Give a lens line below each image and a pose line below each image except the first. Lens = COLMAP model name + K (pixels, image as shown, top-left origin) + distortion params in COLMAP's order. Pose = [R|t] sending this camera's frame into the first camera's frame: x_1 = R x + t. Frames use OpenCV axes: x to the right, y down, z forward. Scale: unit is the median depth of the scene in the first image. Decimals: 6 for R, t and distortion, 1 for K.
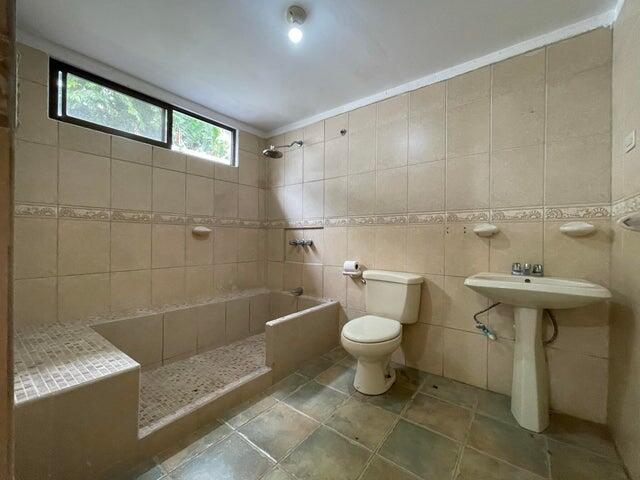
lens RADIAL K [[260.6, 0, 321.6], [0, 260.6, 239.7], [0, 0, 1]] dist [-0.000998, 0.000853]
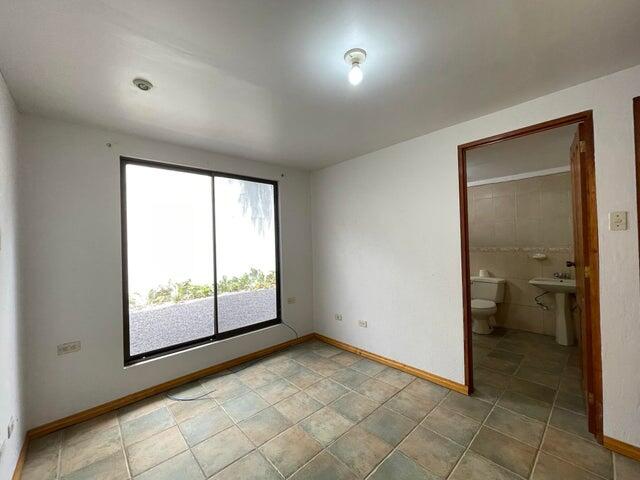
lens RADIAL K [[260.6, 0, 319.5], [0, 260.6, 238.8], [0, 0, 1]] dist [-0.000998, 0.000853]
pose [[0.984091, -0.033629, -0.174456, -0.645588], [0.030834, 0.999349, -0.018711, -0.174094], [0.174972, 0.013034, 0.984487, -1.198668]]
